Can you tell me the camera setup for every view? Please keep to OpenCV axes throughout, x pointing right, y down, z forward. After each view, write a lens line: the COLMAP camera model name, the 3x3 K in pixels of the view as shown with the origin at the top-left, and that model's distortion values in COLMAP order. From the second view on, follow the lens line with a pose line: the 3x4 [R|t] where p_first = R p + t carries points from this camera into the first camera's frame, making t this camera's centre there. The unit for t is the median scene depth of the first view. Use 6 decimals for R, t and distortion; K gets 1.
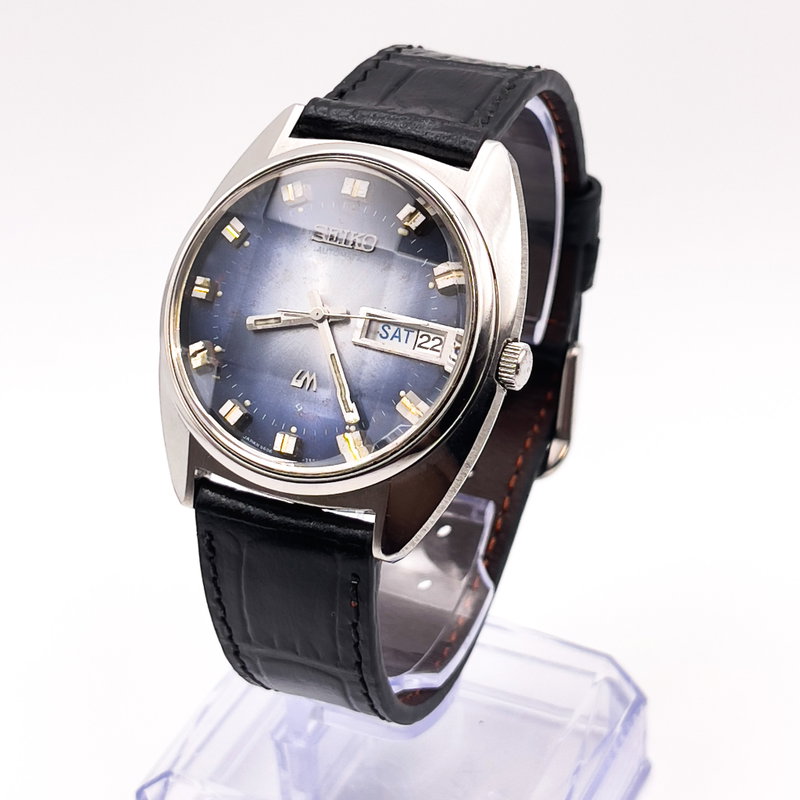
lens RADIAL K [[2198.0, 0, 412.8], [0, 2198.0, 400.1], [0, 0, 1]] dist [0.955183, -8.002813]
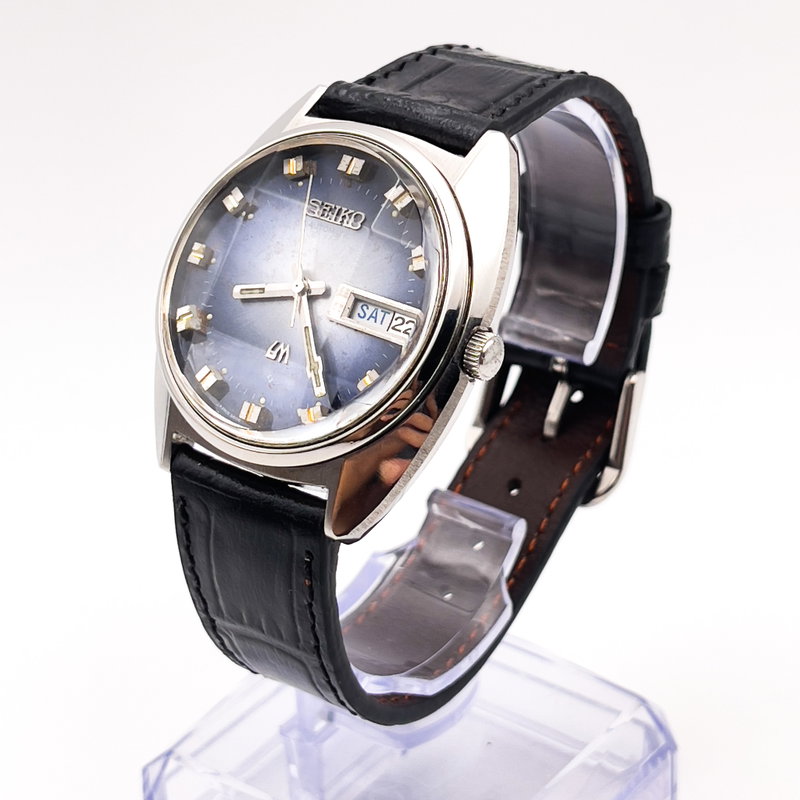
lens RADIAL K [[2198.0, 0, 412.8], [0, 2198.0, 400.1], [0, 0, 1]] dist [0.955183, -8.002813]
pose [[0.978027, 0.097467, -0.184293, 0.191154], [-0.107027, 0.993342, -0.042633, 0.047429], [0.178911, 0.061420, 0.981946, 0.030242]]
